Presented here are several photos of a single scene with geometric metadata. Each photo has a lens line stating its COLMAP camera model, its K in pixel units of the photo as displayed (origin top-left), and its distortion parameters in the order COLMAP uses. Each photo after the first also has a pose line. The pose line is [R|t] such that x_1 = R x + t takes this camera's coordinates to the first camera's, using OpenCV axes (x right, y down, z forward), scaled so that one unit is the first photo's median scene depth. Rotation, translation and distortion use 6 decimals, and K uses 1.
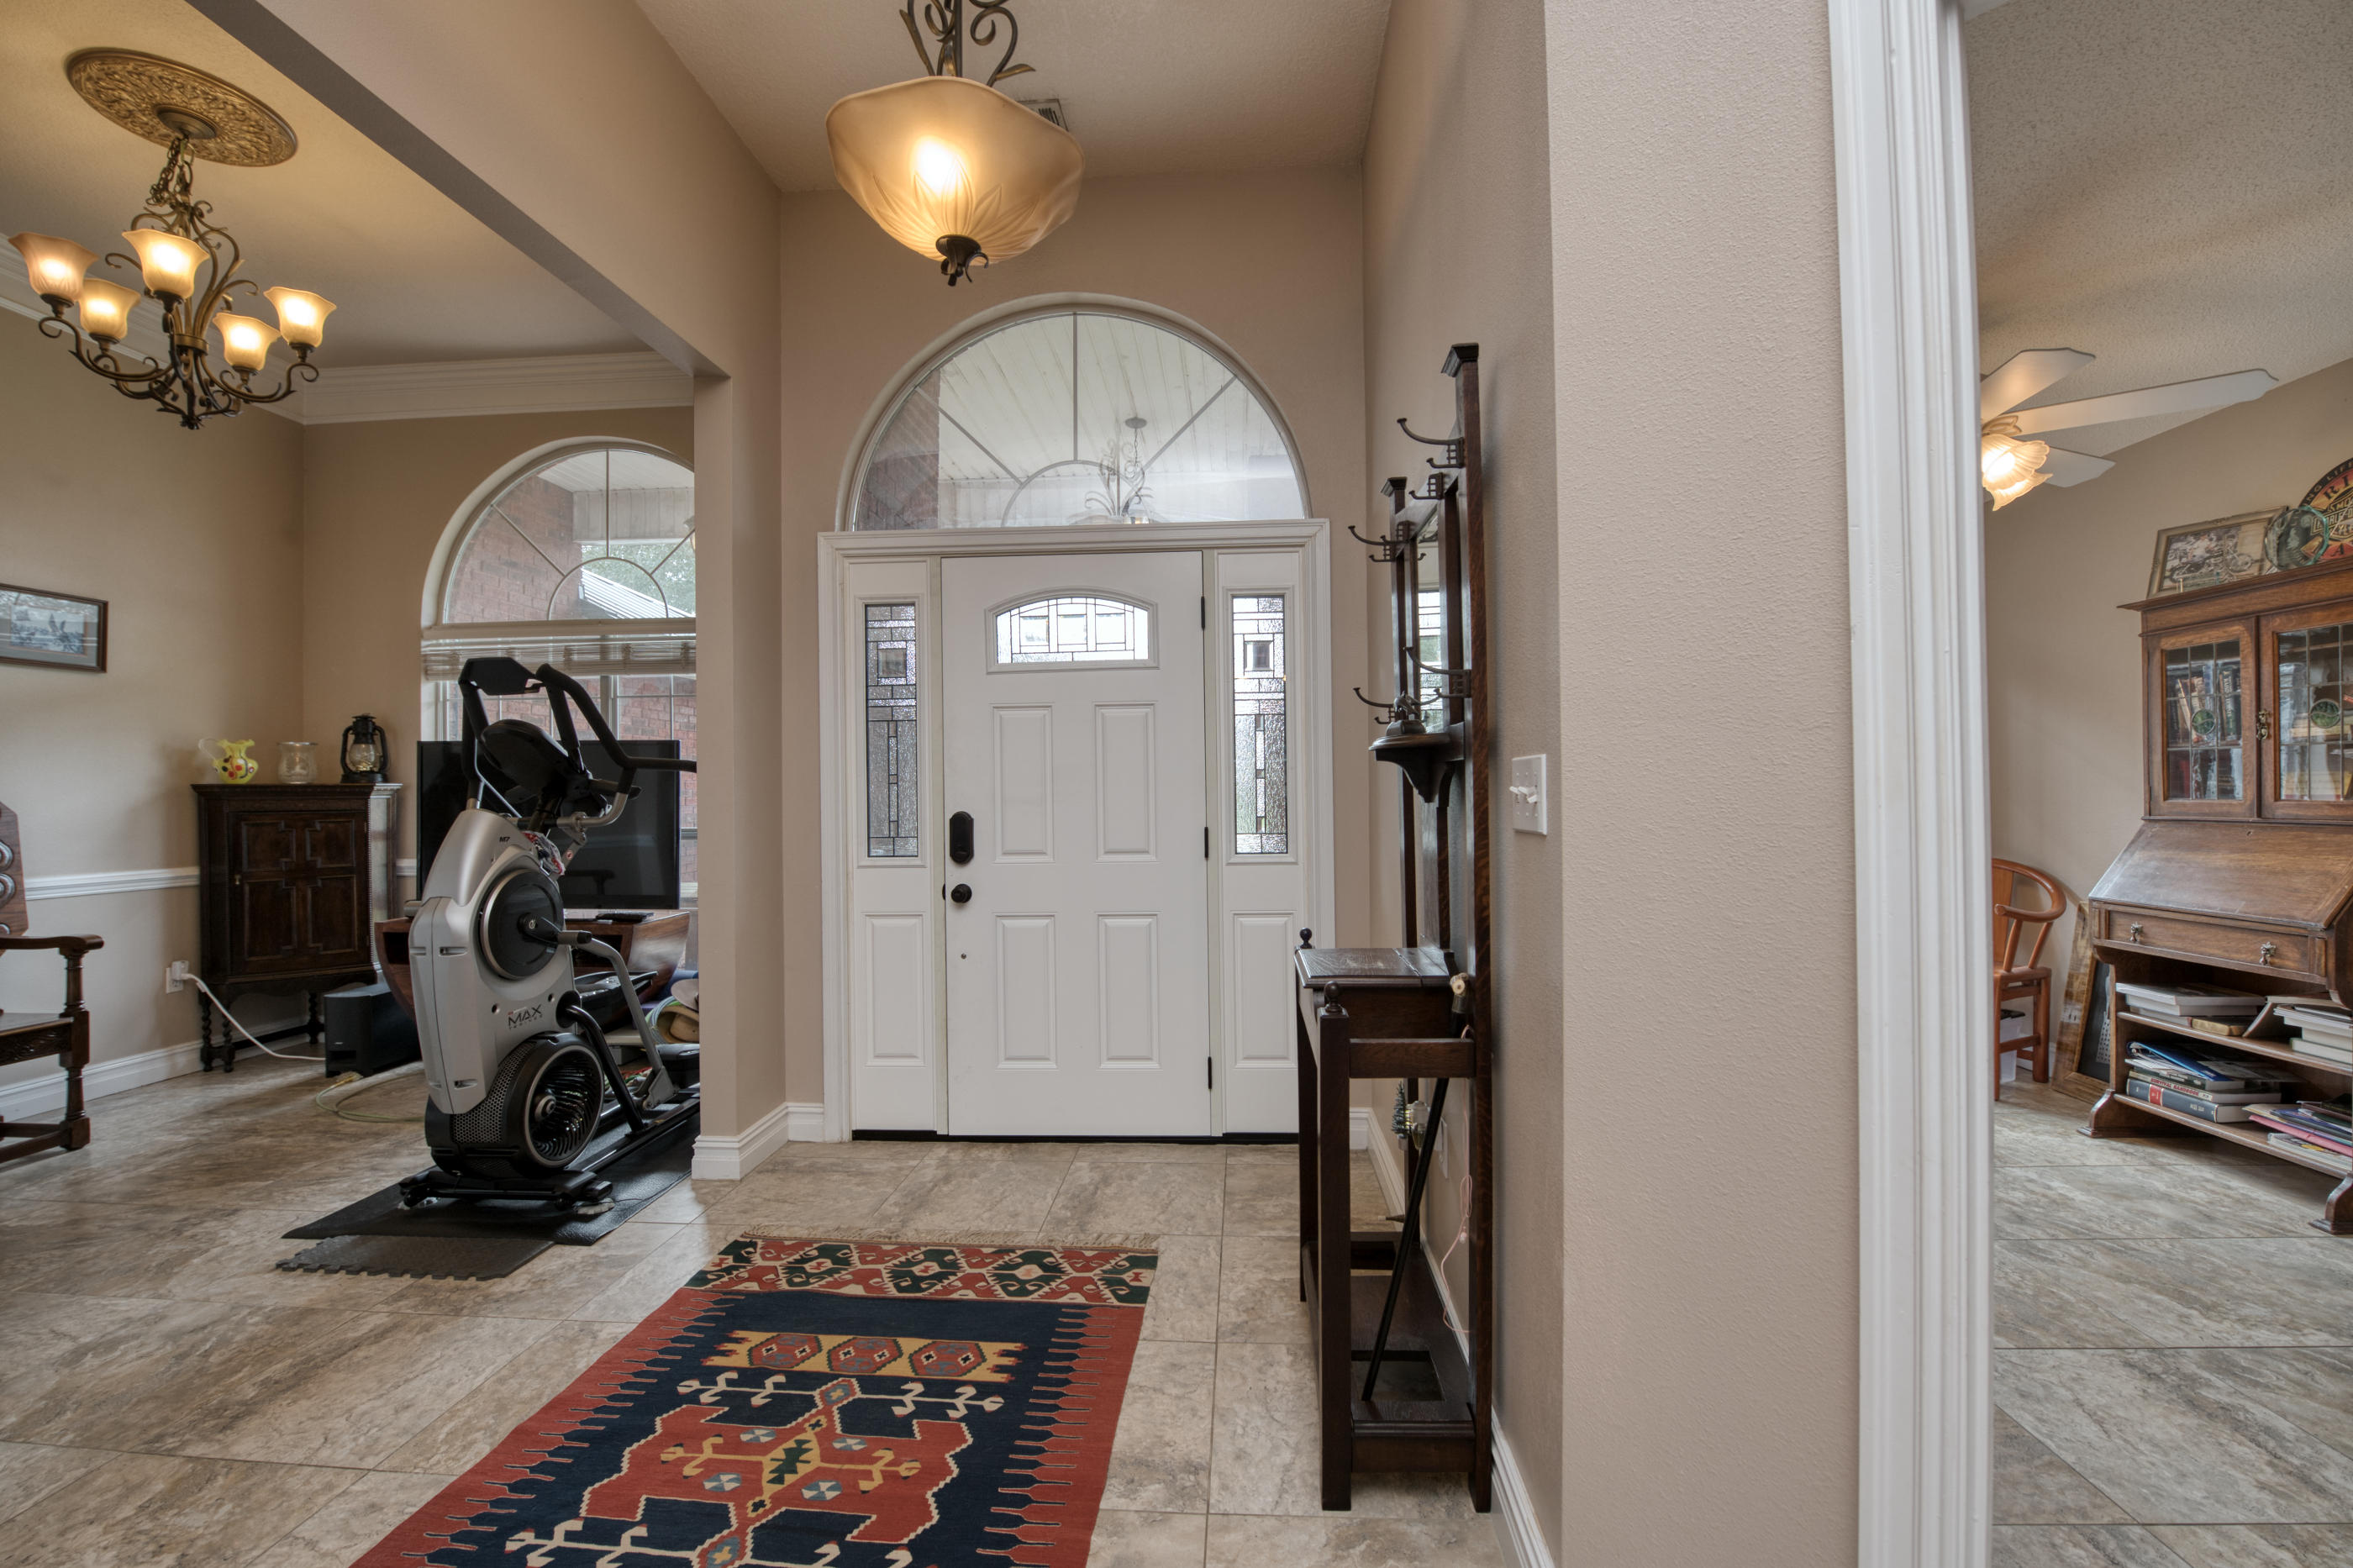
lens RADIAL K [[967.9, 0, 1183.6], [0, 967.9, 788.2], [0, 0, 1]] dist [-0.015166, -0.000937]
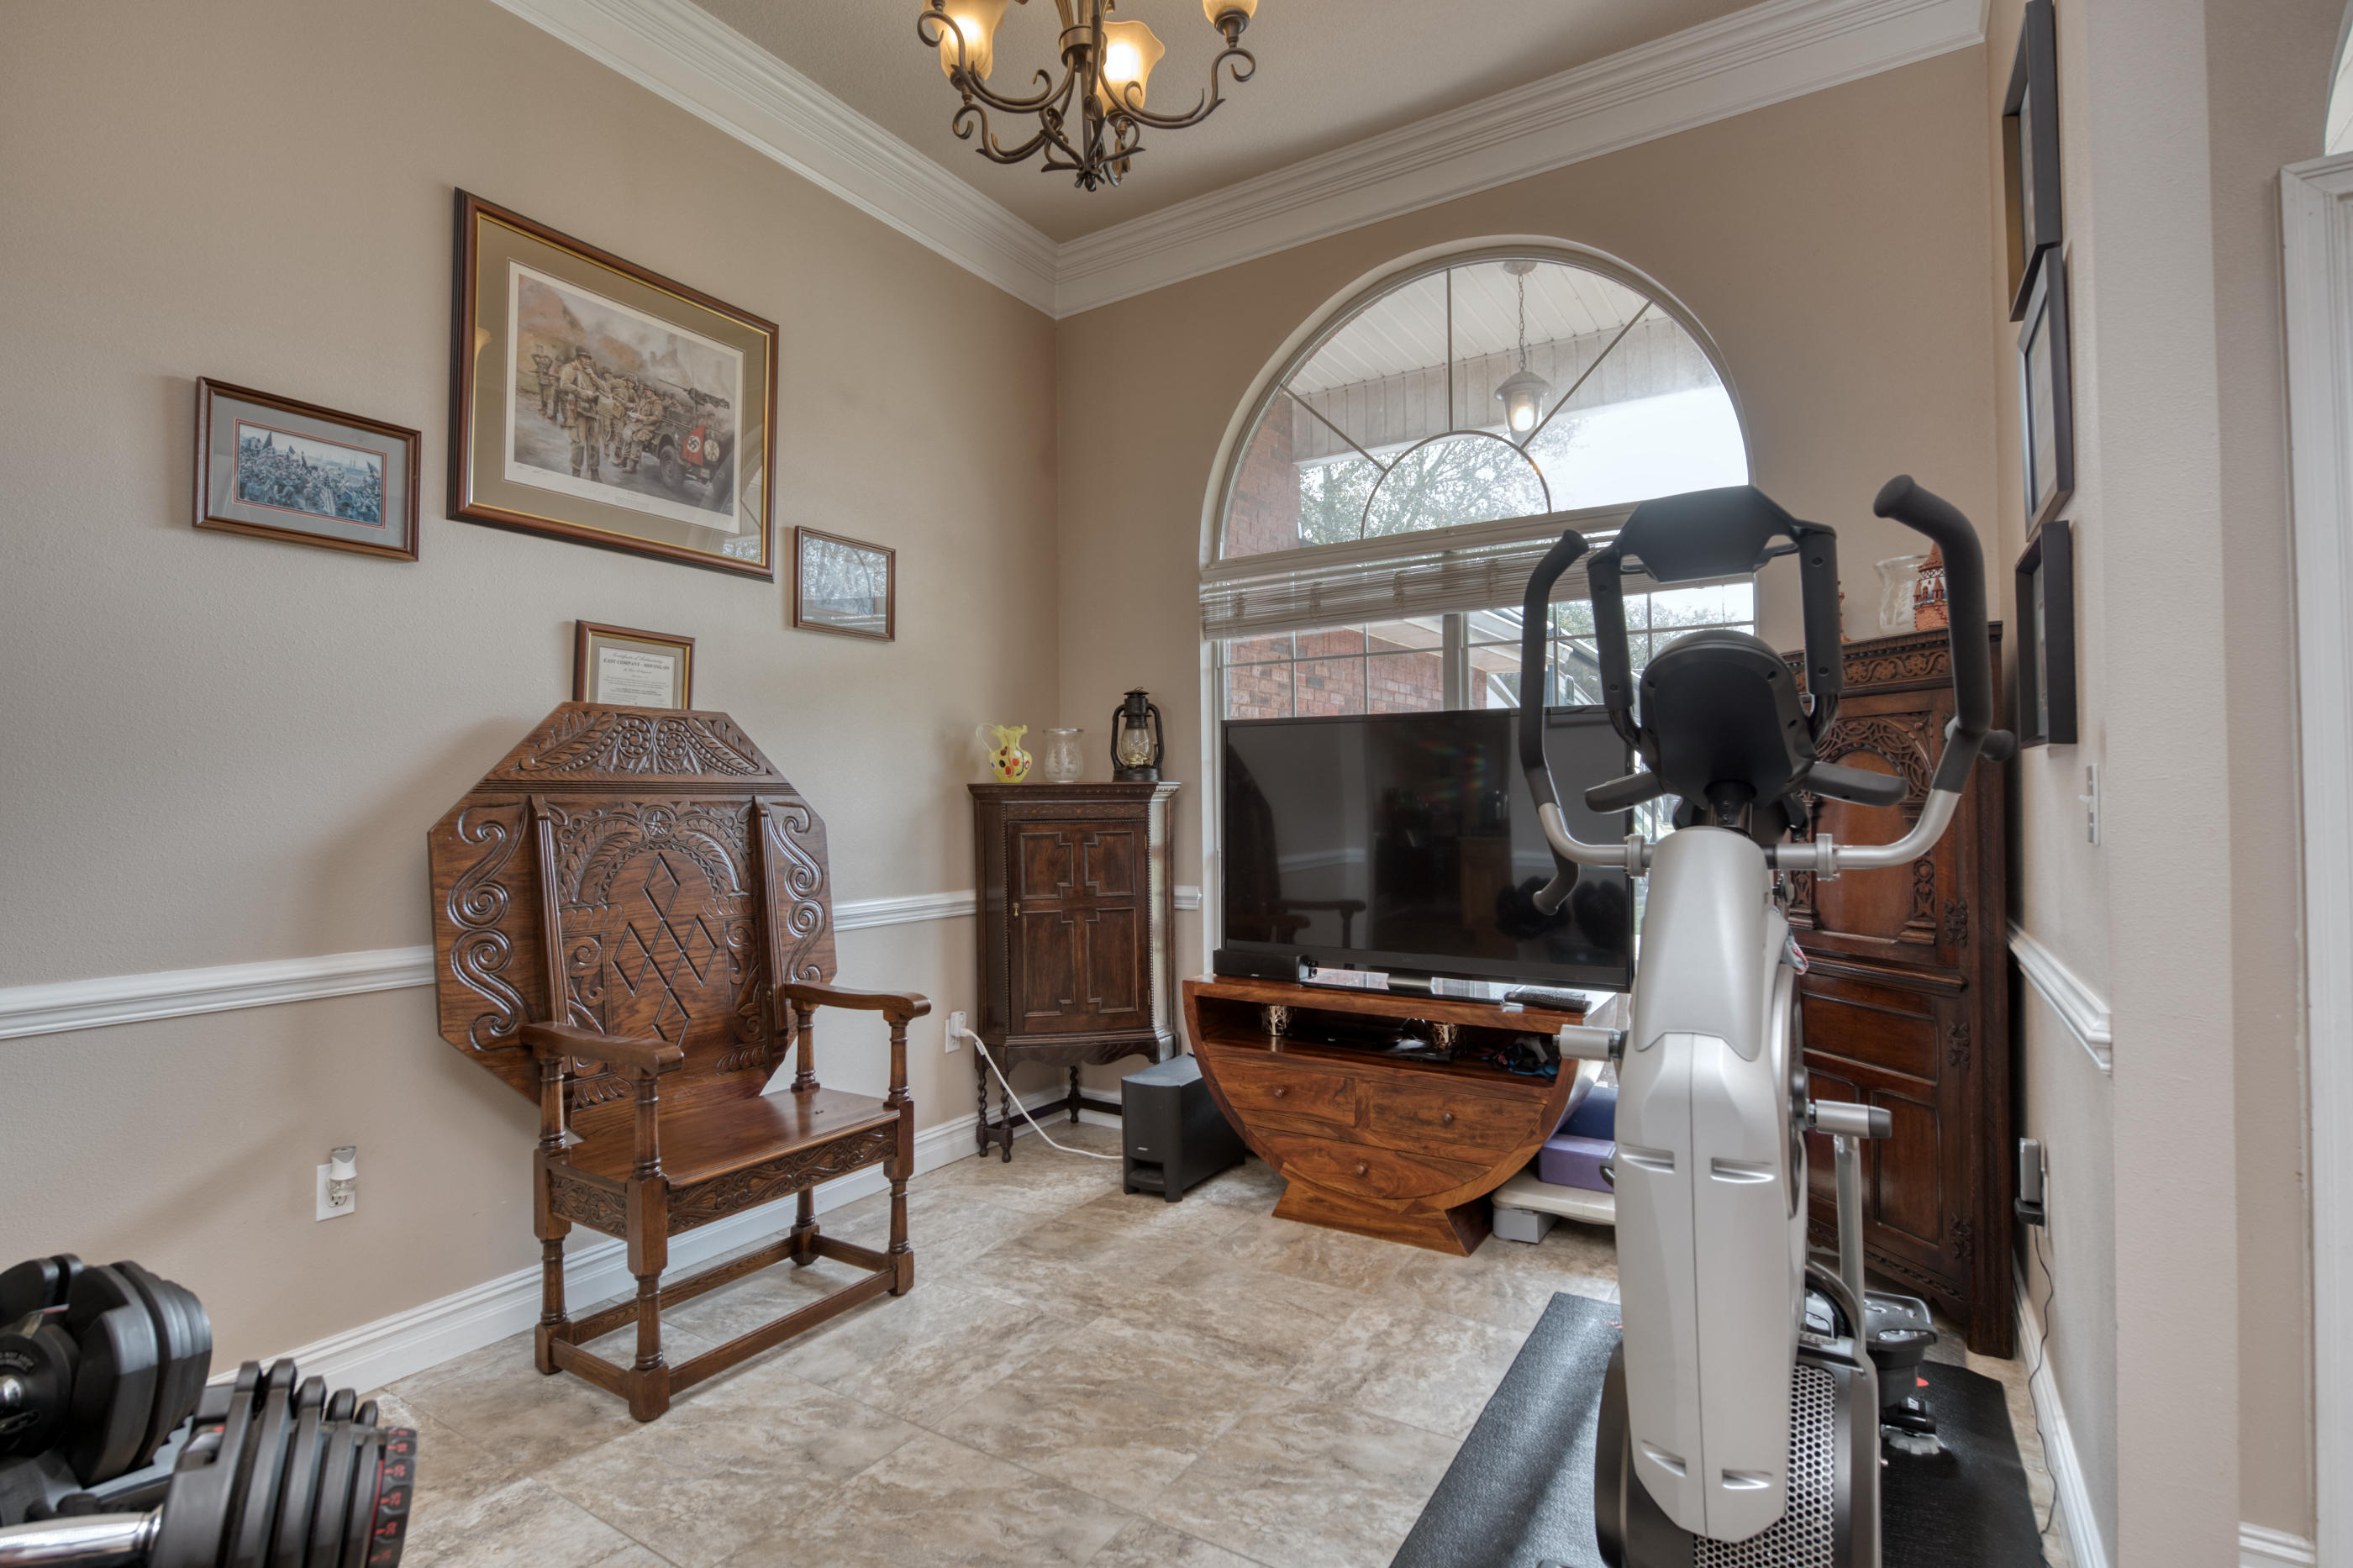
lens RADIAL K [[1124.1, 0, 1181.8], [0, 1124.1, 791.3], [0, 0, 1]] dist [-0.000958, -0.005356]
pose [[0.879698, -0.002682, -0.475524, -0.448609], [0.002842, 0.999996, -0.000383, 0.002592], [0.475523, -0.001015, 0.879703, 0.273793]]
